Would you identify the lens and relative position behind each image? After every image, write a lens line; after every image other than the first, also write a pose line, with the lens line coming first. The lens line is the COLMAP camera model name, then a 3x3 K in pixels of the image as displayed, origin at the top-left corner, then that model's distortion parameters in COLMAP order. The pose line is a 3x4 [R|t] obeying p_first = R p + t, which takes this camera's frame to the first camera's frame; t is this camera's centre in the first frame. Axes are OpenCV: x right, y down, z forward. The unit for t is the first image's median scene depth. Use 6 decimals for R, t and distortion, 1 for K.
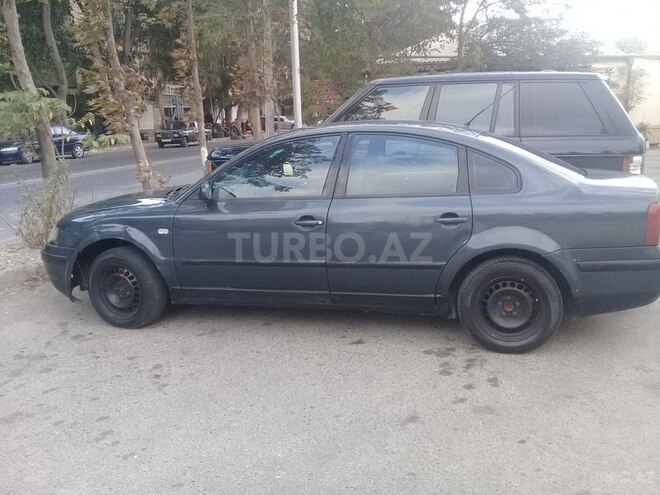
lens RADIAL K [[599.4, 0, 336.3], [0, 599.4, 243.6], [0, 0, 1]] dist [0.062726, -0.134440]
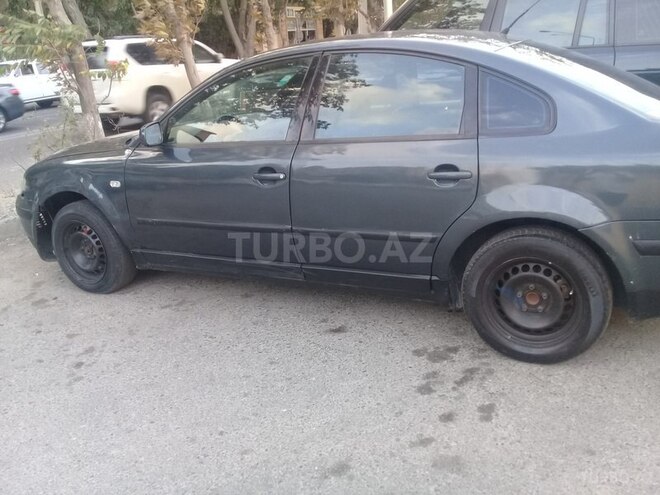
lens RADIAL K [[599.4, 0, 336.3], [0, 599.4, 243.6], [0, 0, 1]] dist [0.062726, -0.134440]
pose [[0.976121, 0.025227, -0.215759, 0.213547], [0.001822, 0.992248, 0.124262, -0.046441], [0.217221, -0.121688, 0.968508, 0.278227]]
